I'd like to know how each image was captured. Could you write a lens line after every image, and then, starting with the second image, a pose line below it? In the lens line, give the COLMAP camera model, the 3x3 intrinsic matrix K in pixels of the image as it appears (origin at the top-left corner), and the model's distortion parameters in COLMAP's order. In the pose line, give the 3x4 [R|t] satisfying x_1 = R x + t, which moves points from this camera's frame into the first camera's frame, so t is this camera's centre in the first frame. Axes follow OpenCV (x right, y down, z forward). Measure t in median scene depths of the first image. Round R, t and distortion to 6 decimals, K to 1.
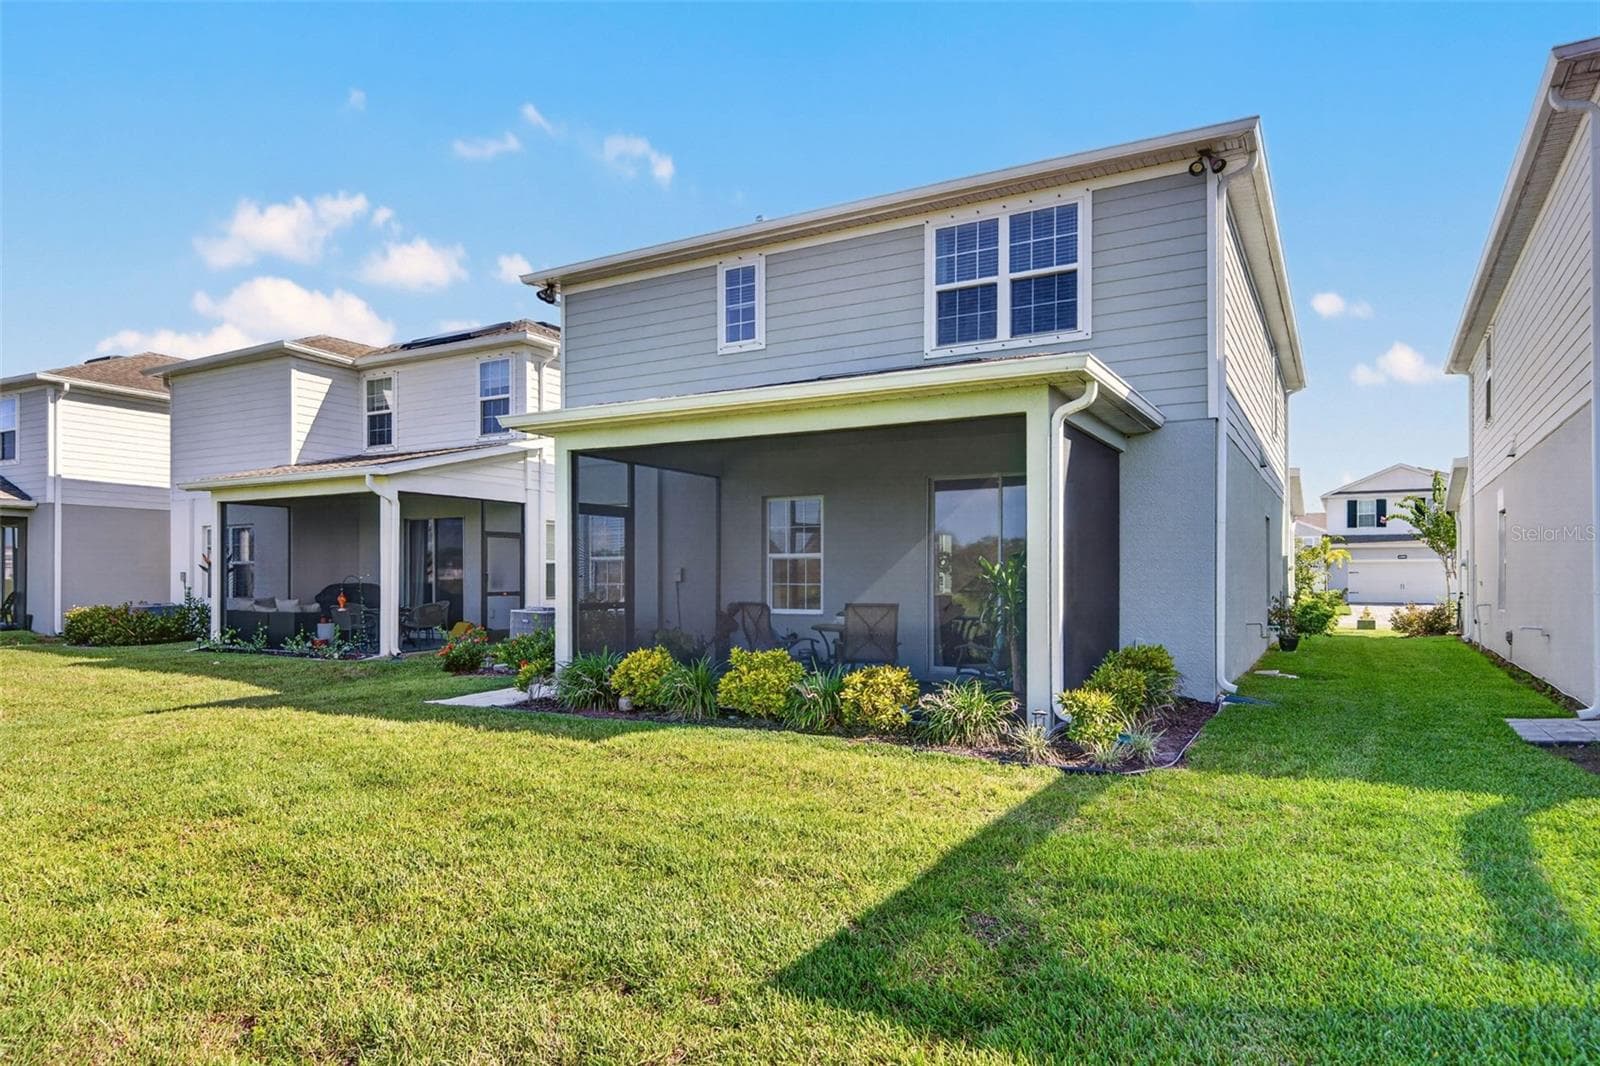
lens RADIAL K [[958.5, 0, 800.2], [0, 958.5, 578.6], [0, 0, 1]] dist [0.000382, -0.000006]
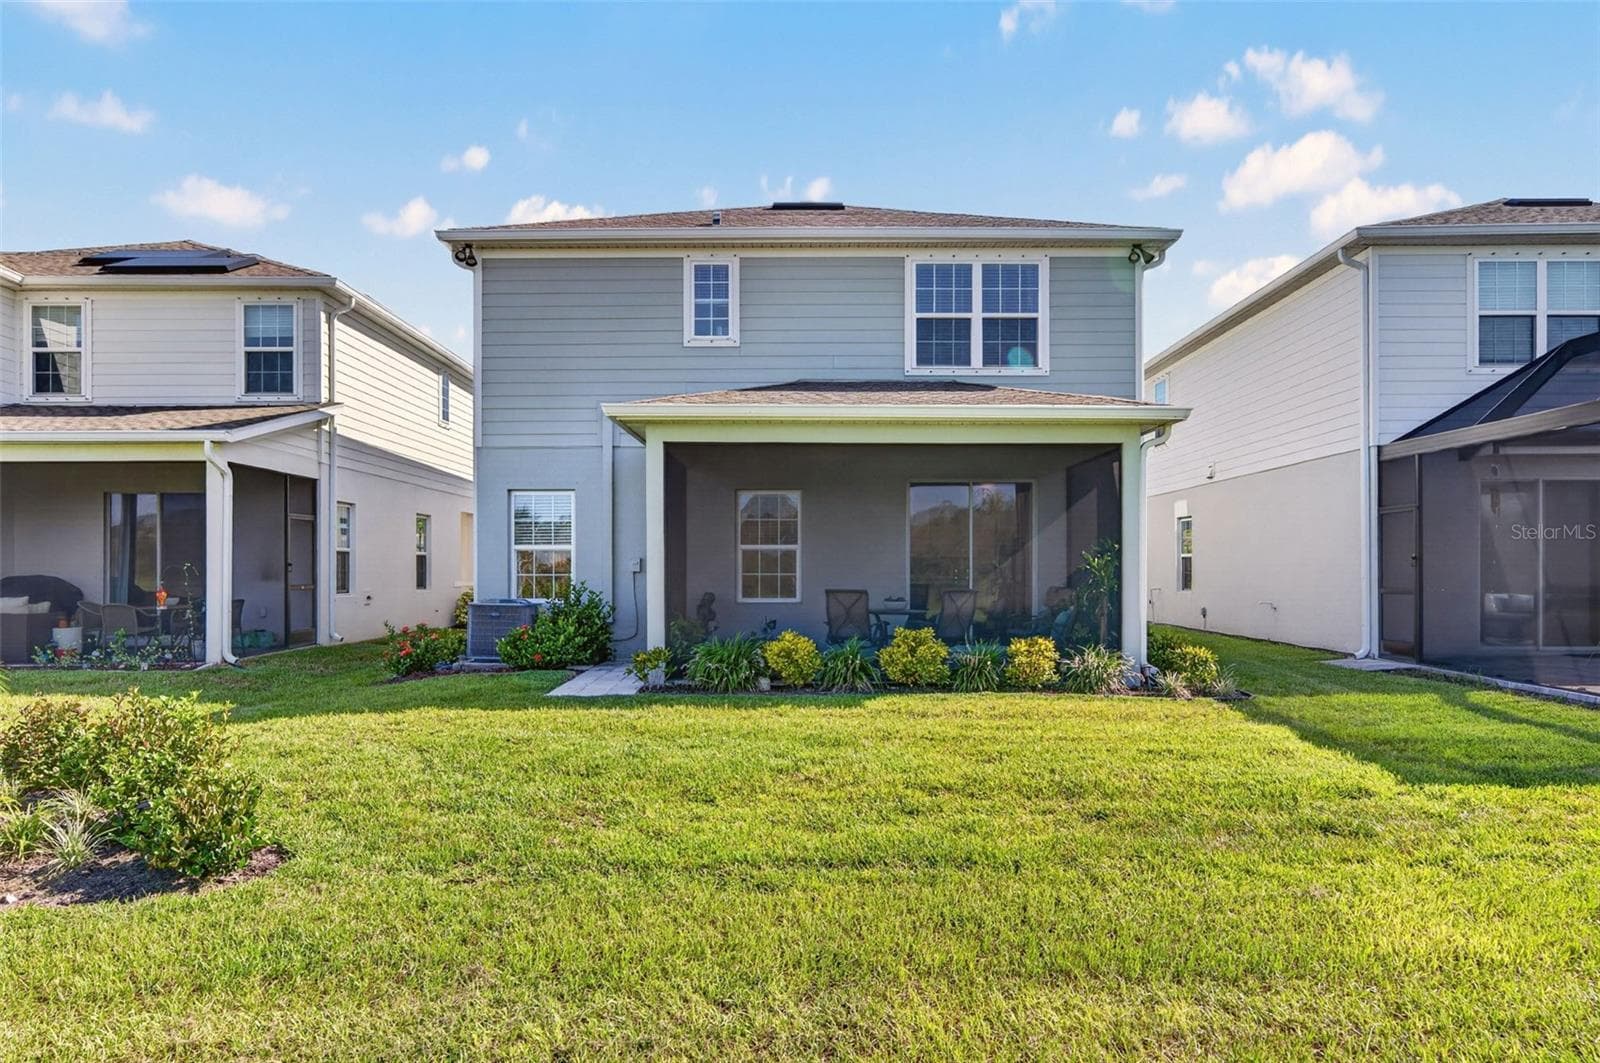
lens RADIAL K [[1094.2, 0, 797.9], [0, 1094.2, 569.1], [0, 0, 1]] dist [-0.005514, -0.000640]
pose [[0.868374, 0.000638, 0.495910, -0.629738], [0.000643, 0.999997, -0.002412, 0.003742], [-0.495910, 0.002413, 0.868371, -0.064965]]
